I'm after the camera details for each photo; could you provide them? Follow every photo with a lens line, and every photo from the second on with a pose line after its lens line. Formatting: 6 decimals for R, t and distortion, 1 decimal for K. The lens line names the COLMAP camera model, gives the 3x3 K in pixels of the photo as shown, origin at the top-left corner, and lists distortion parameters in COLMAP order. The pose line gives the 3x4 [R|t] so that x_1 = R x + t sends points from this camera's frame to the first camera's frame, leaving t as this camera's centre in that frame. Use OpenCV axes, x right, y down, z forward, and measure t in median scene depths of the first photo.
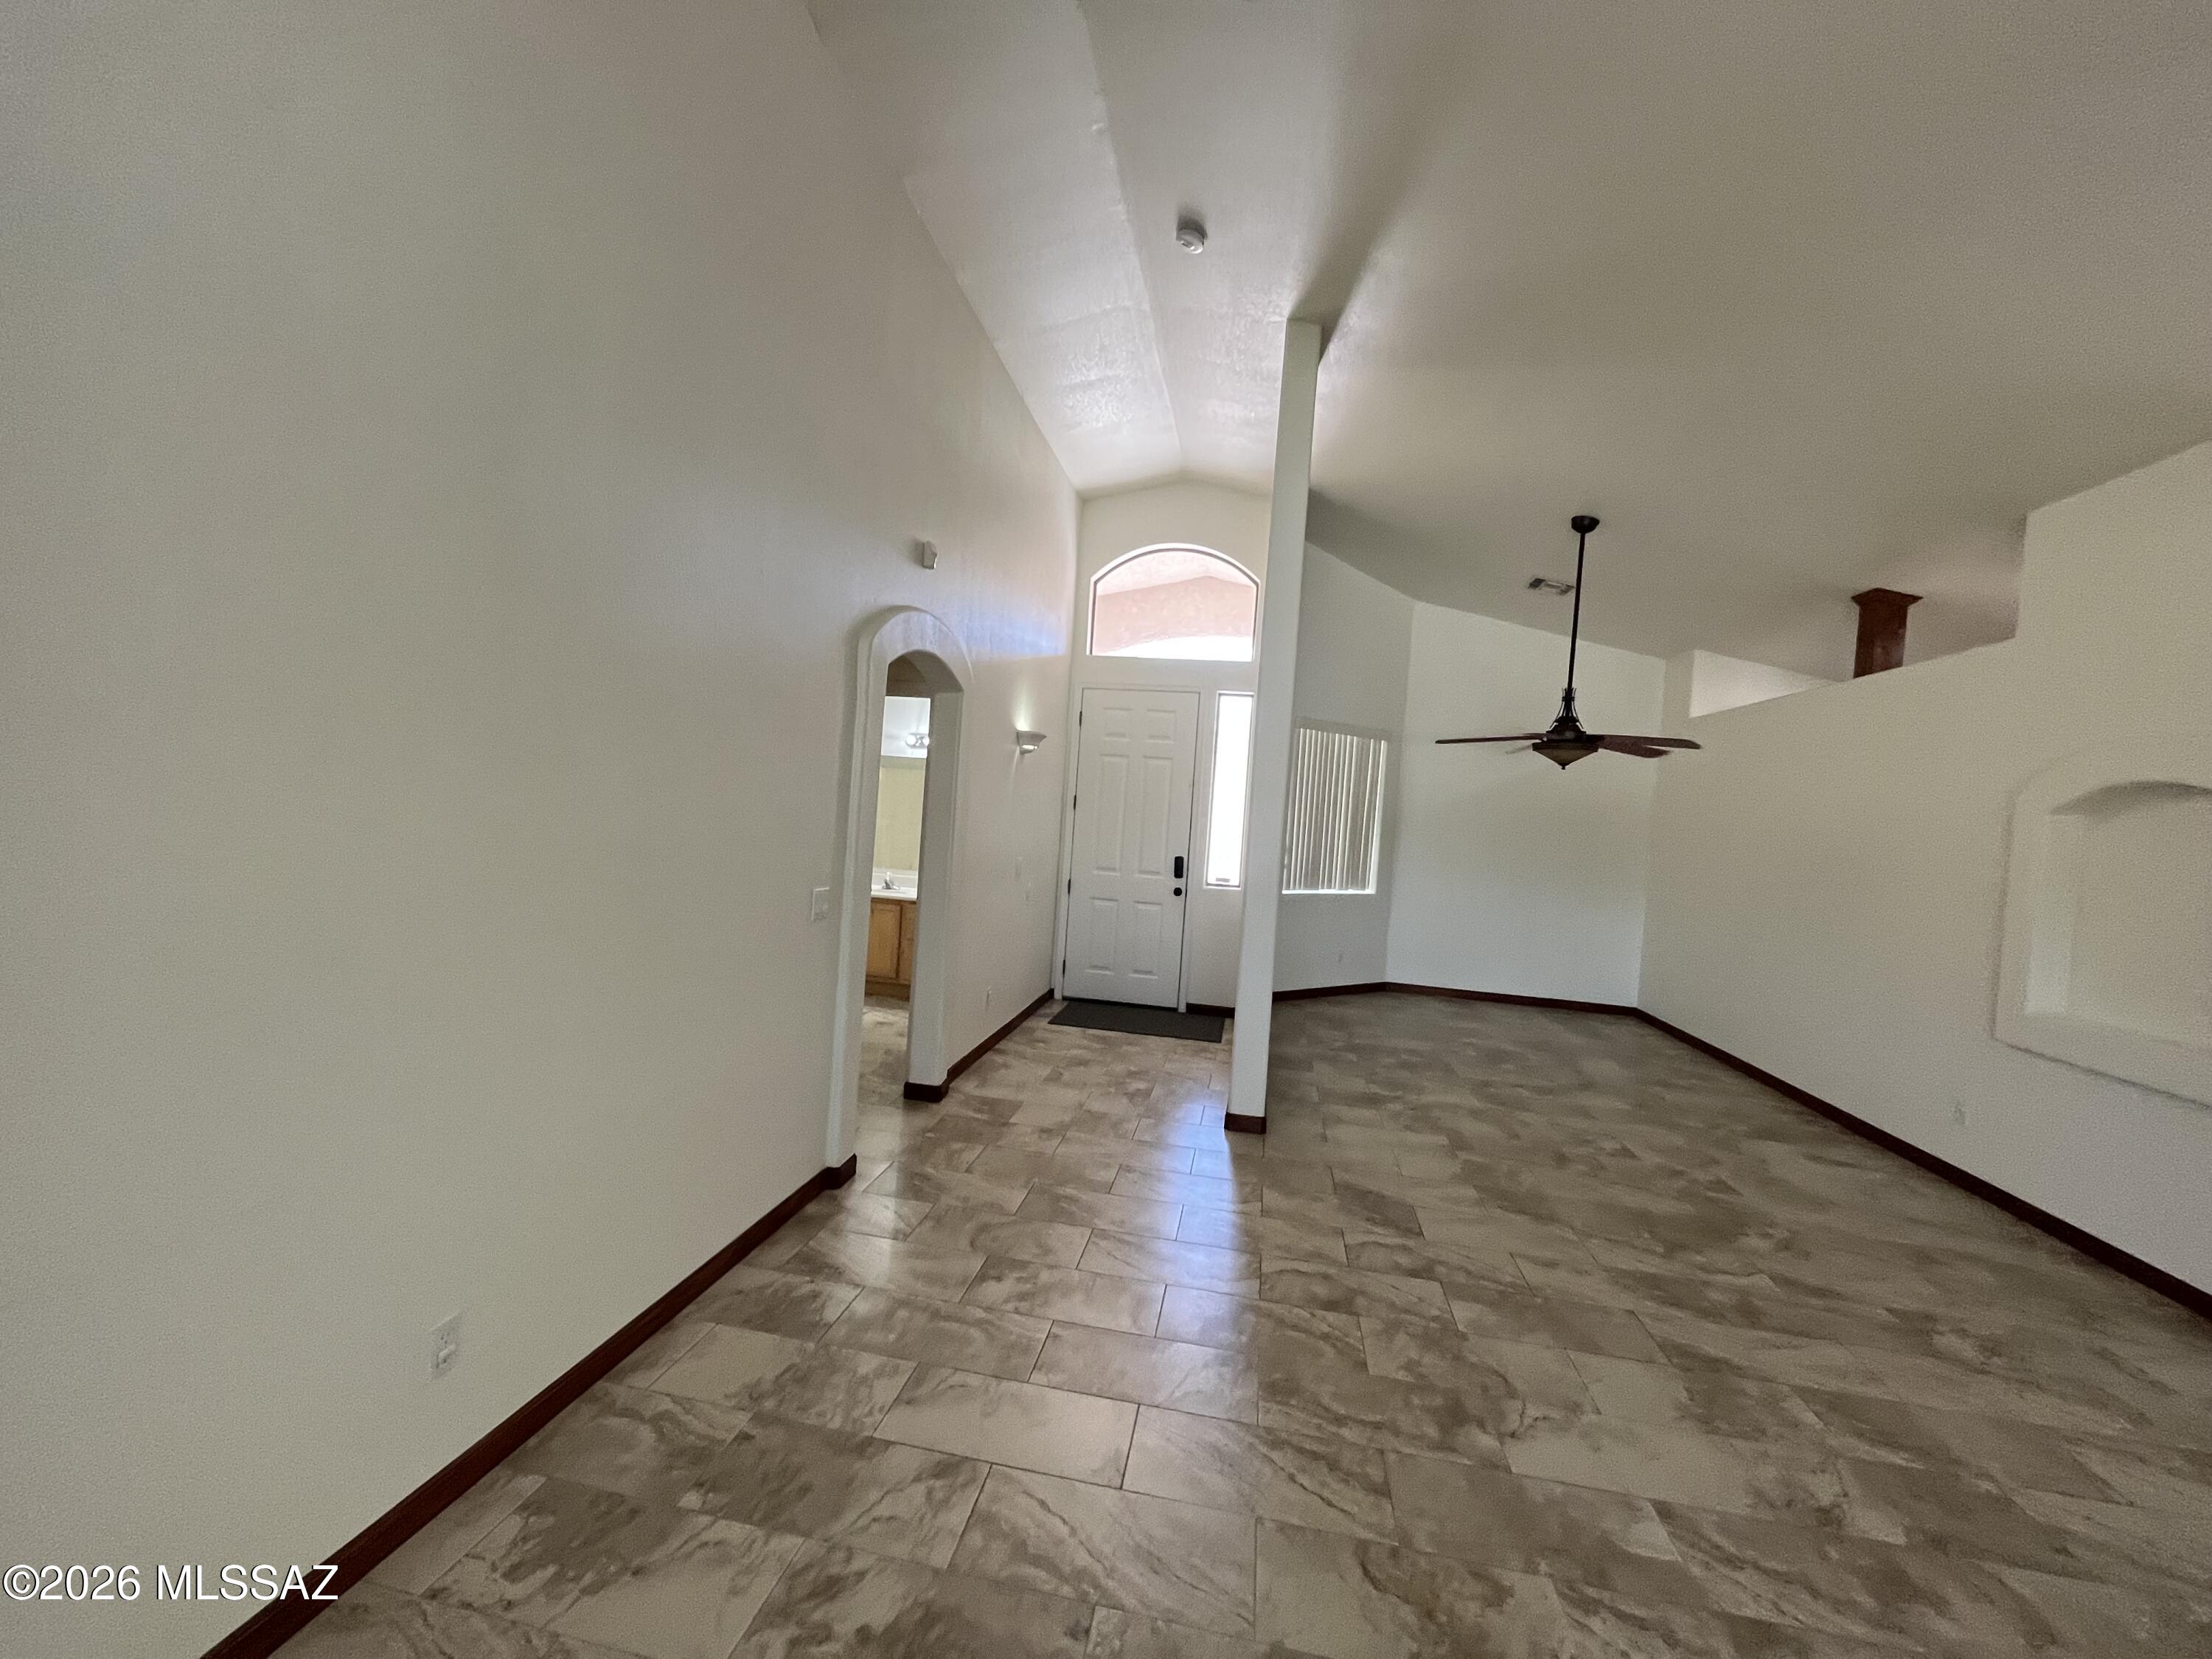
lens RADIAL K [[893.9, 0, 1100.6], [0, 893.9, 828.4], [0, 0, 1]] dist [-0.003474, 0.000026]
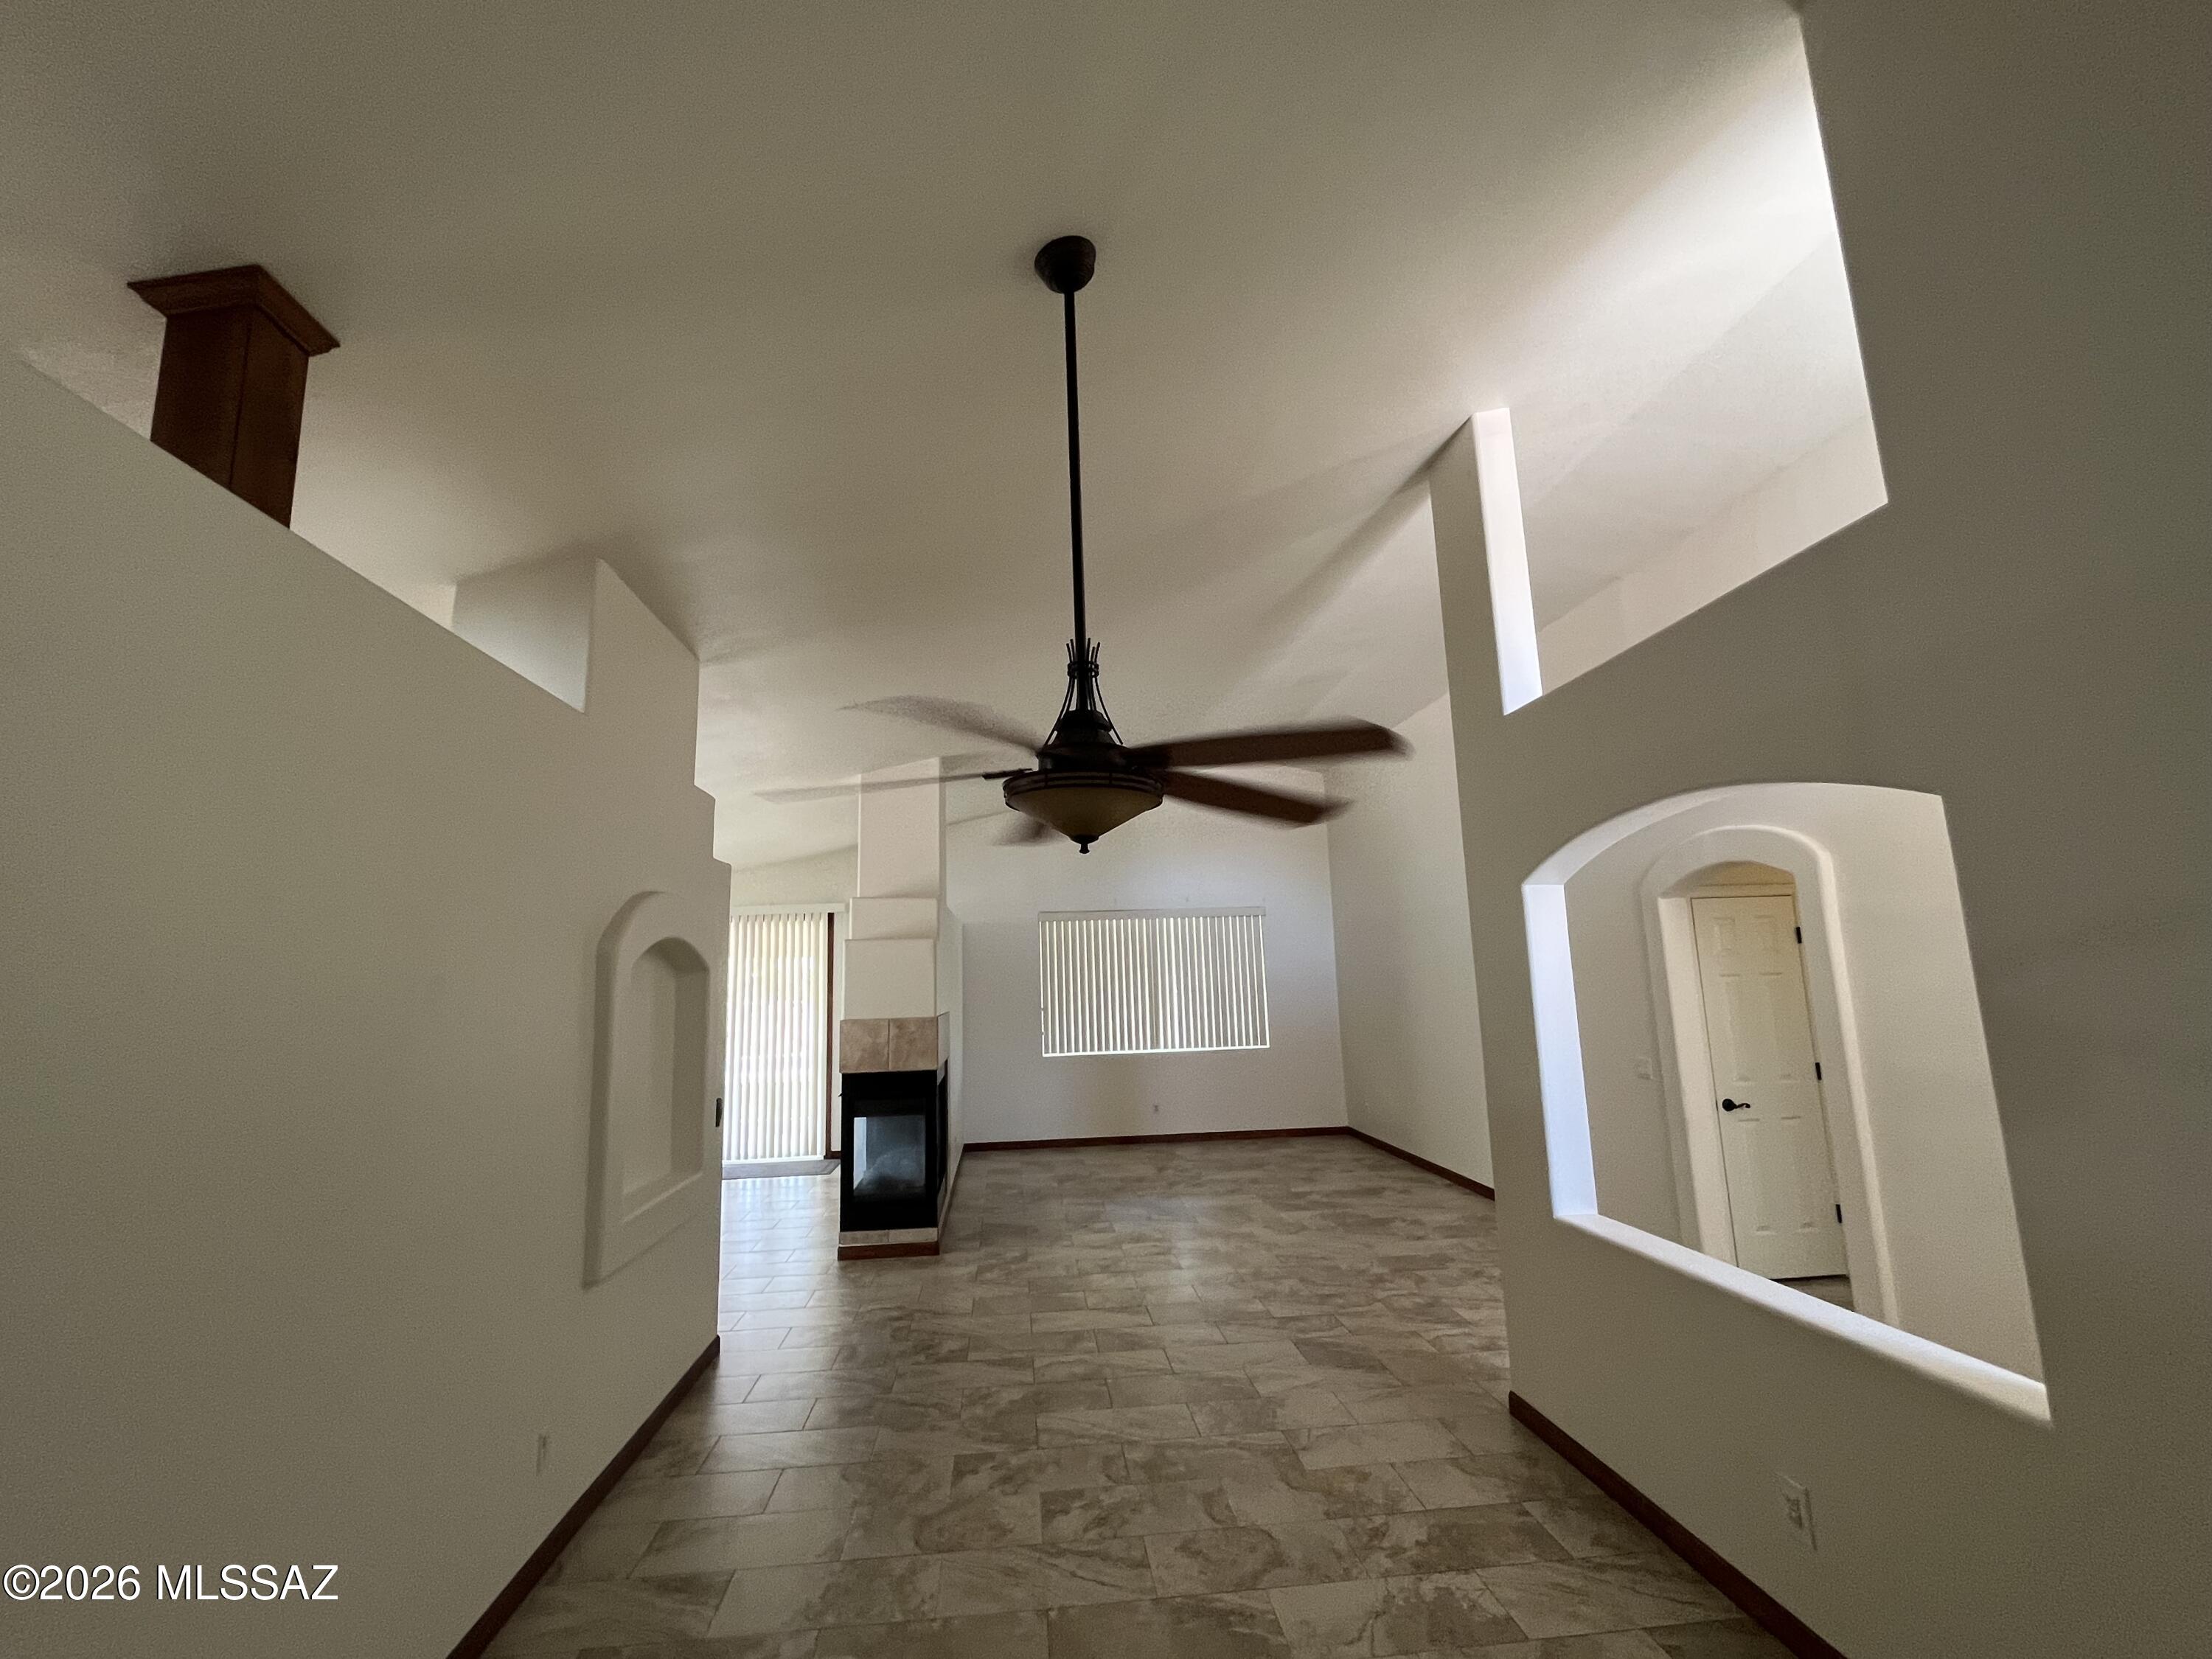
lens RADIAL K [[963.4, 0, 1100.3], [0, 963.4, 829.8], [0, 0, 1]] dist [0.000317, 0.000000]
pose [[-0.961652, -0.083901, -0.261123, 0.702454], [-0.043309, 0.986569, -0.157498, -0.013704], [0.270830, -0.140150, -0.952370, 1.573067]]
